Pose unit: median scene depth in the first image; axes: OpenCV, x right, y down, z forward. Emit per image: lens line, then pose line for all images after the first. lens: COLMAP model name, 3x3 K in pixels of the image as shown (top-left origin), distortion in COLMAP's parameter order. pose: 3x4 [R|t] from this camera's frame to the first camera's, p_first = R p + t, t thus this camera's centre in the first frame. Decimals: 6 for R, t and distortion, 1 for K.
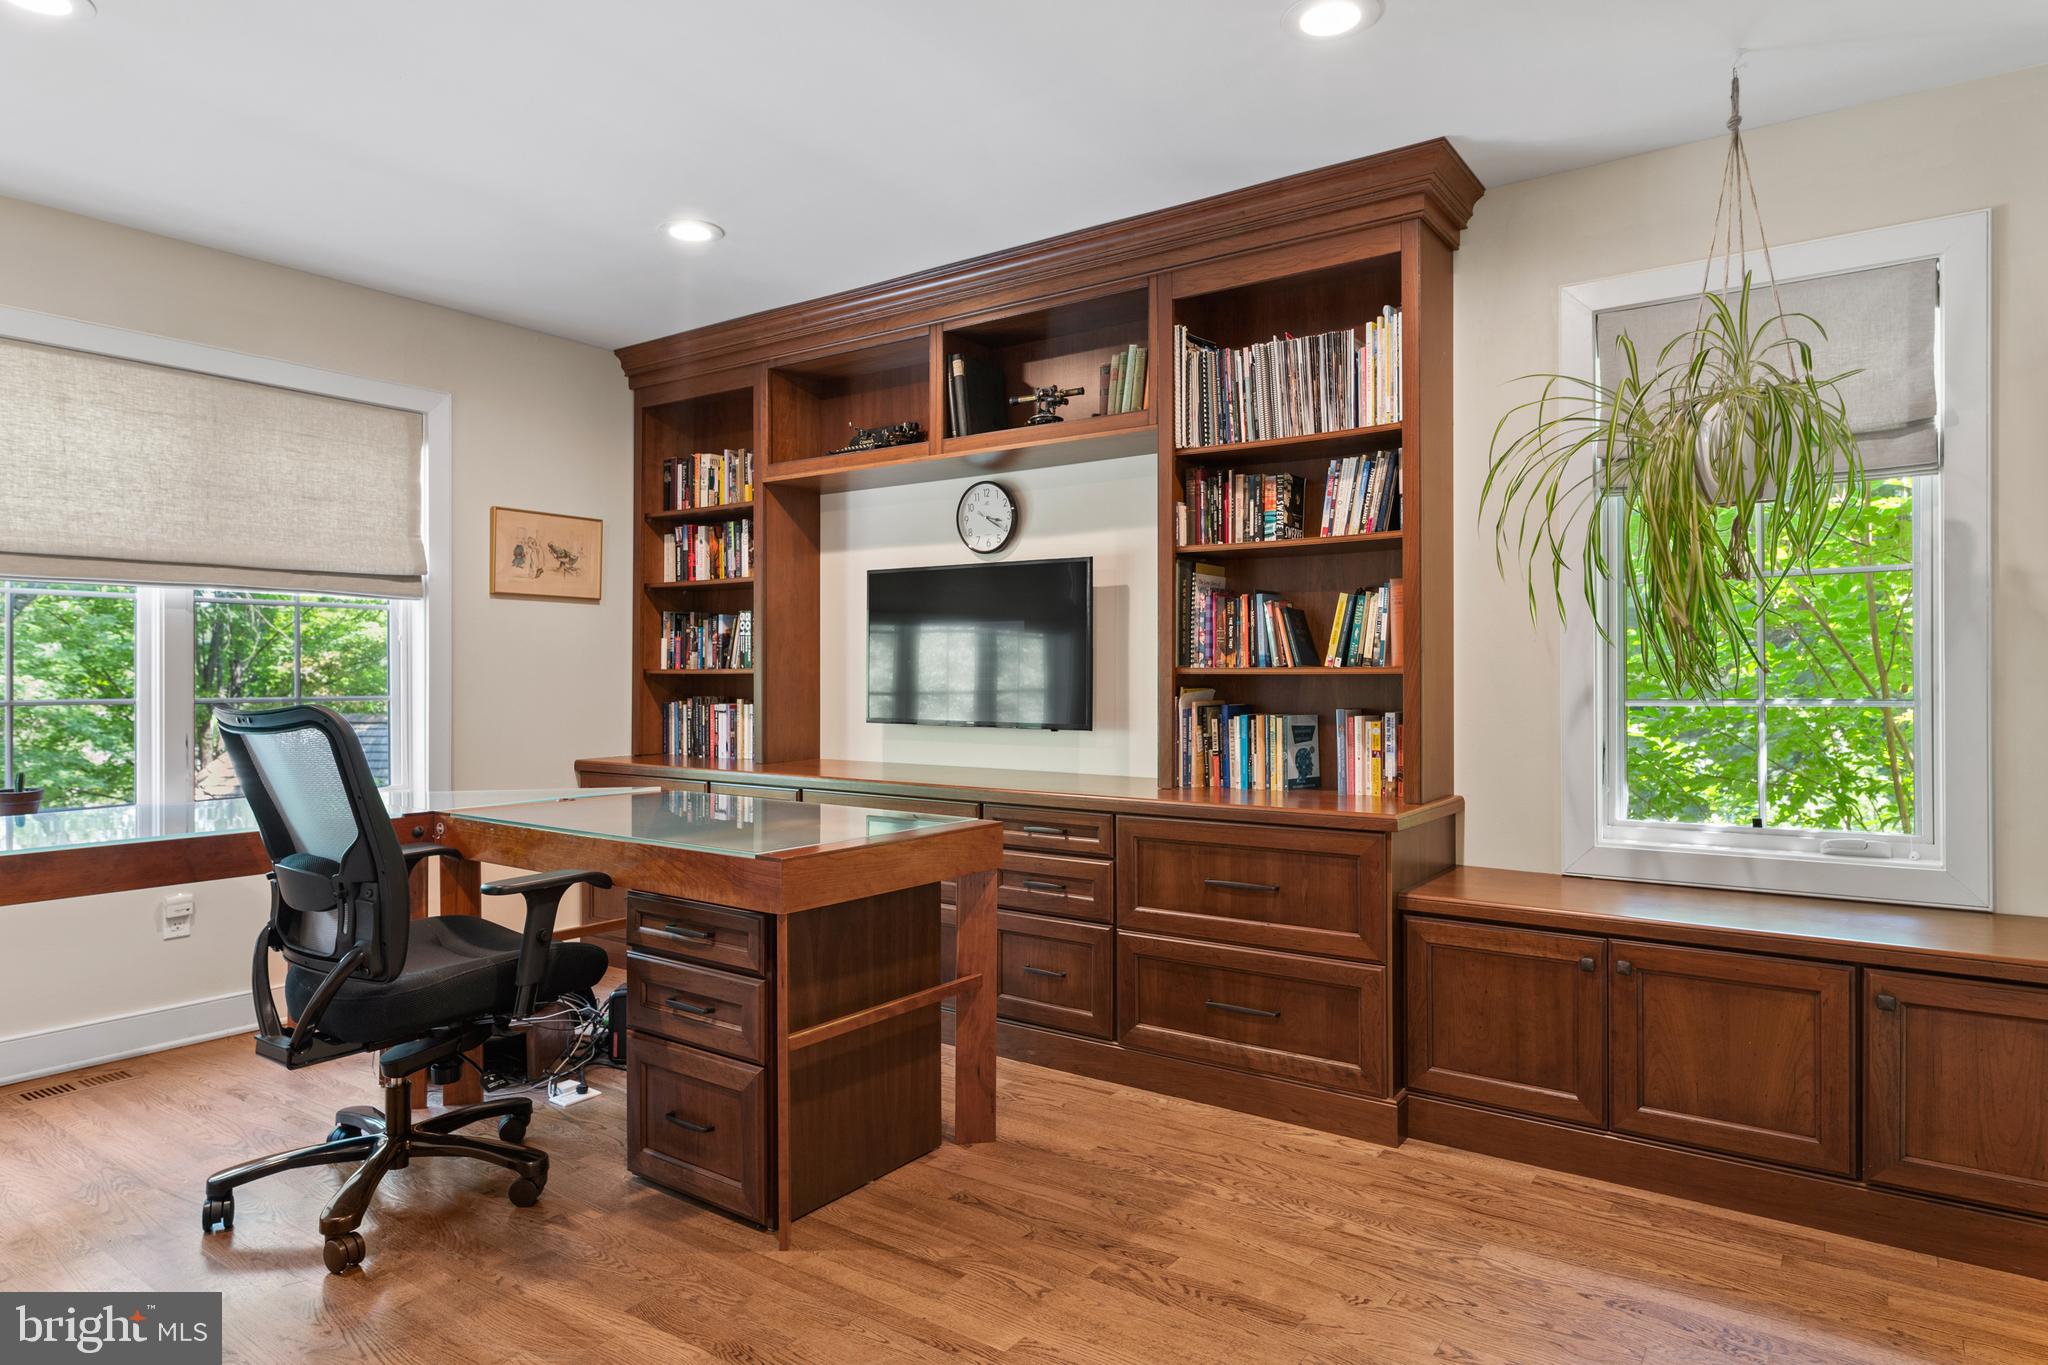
lens RADIAL K [[1169.2, 0, 1024.0], [0, 1169.2, 682.5], [0, 0, 1]] dist [-0.000011, 0.001653]
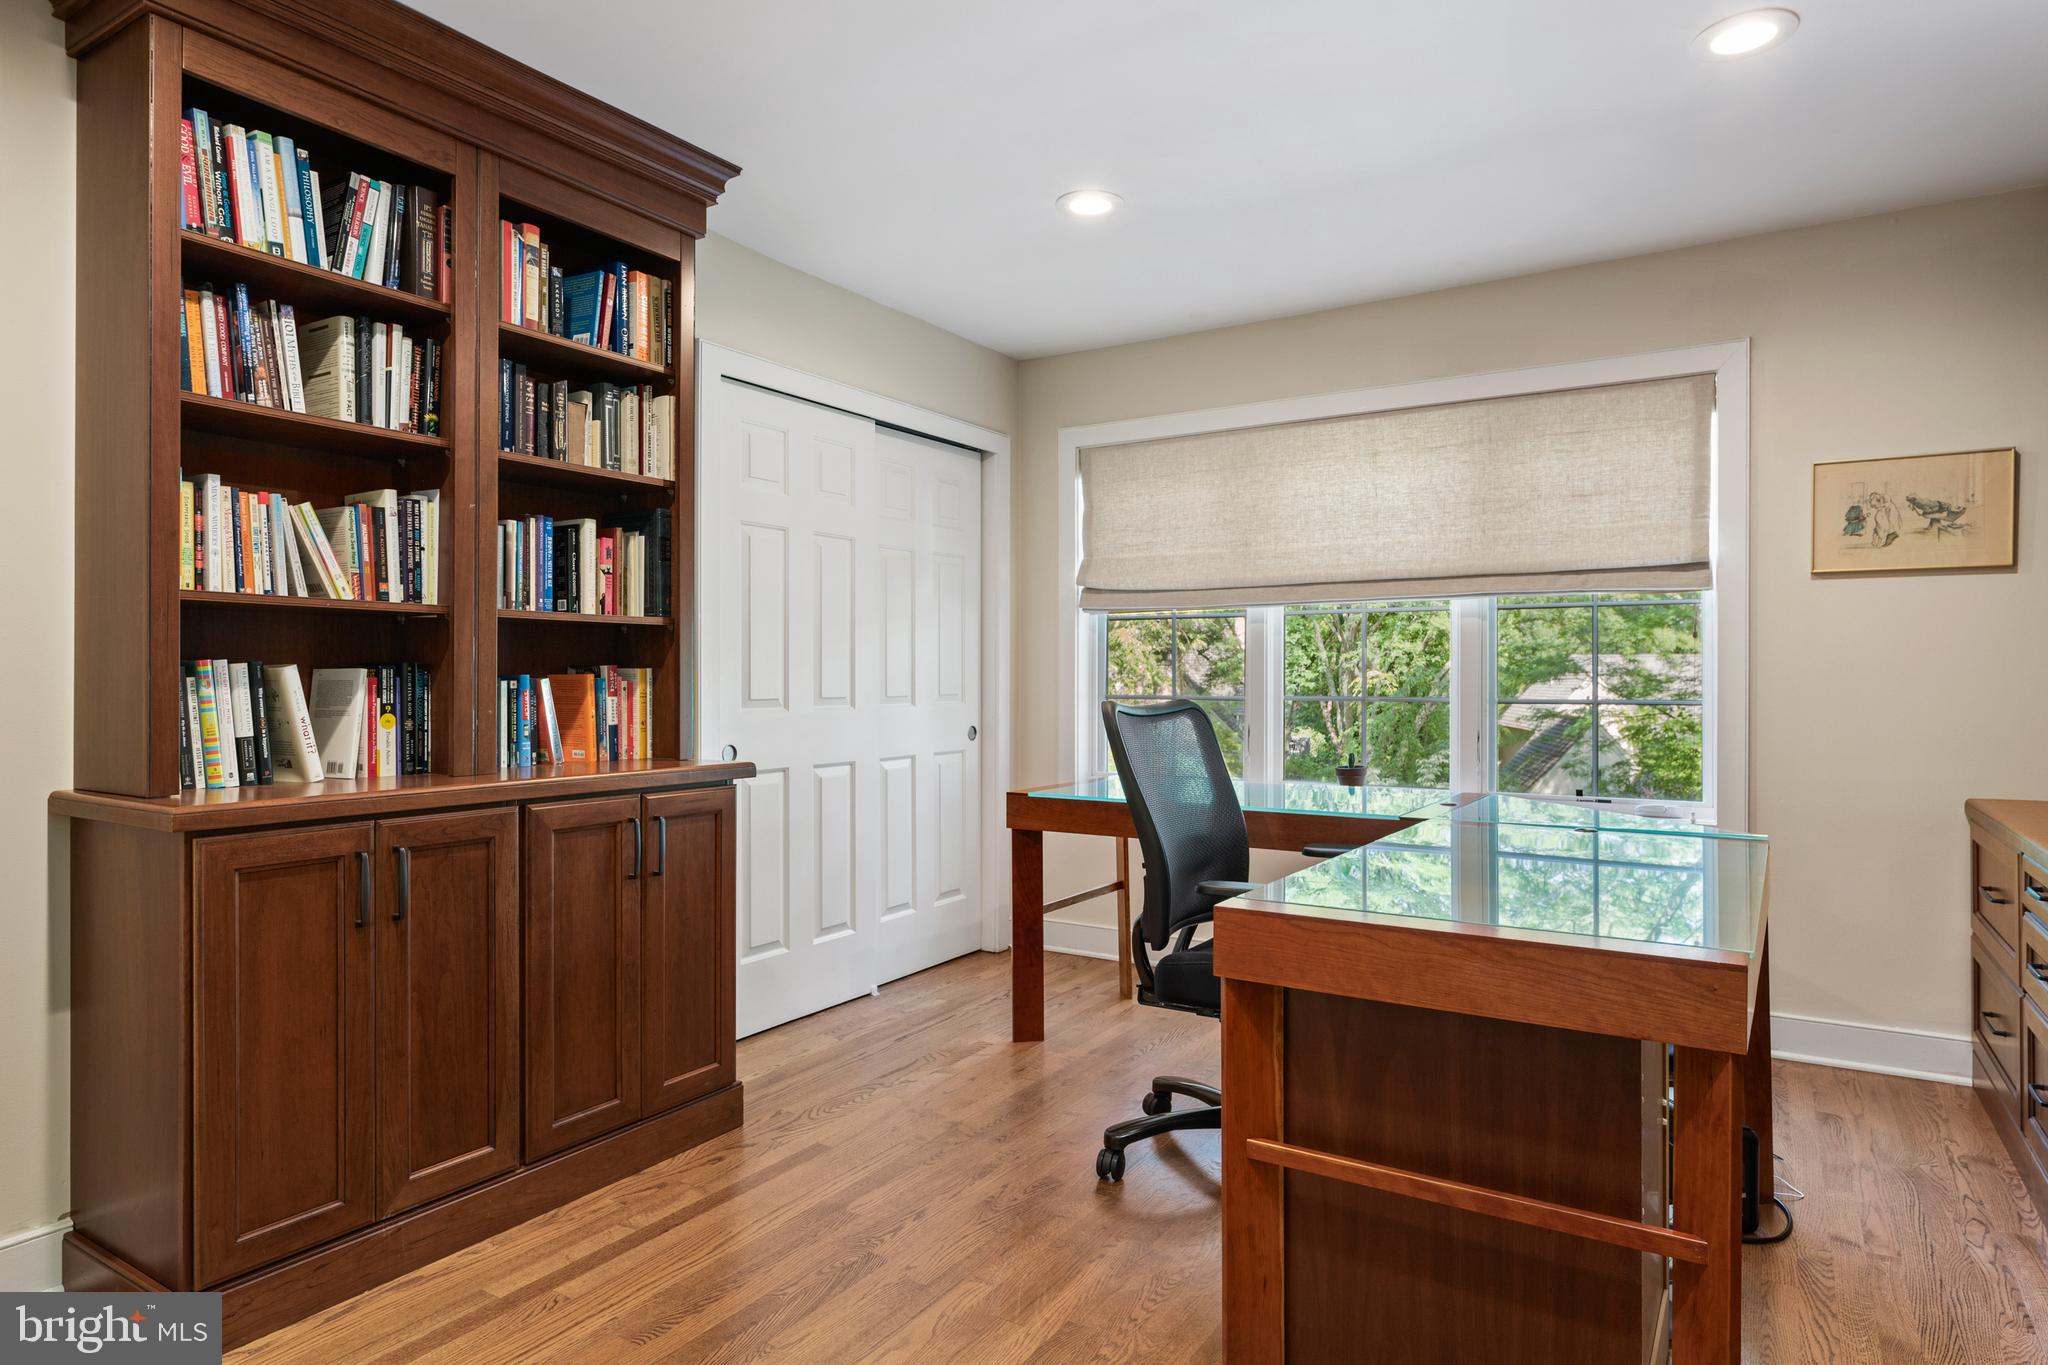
lens RADIAL K [[1169.2, 0, 1024.0], [0, 1169.2, 682.5], [0, 0, 1]] dist [-0.000011, 0.001653]
pose [[0.056488, 0.001885, -0.998401, 0.355289], [-0.010657, 0.999942, 0.001285, 0.001785], [0.998346, 0.010567, 0.056505, 0.508813]]
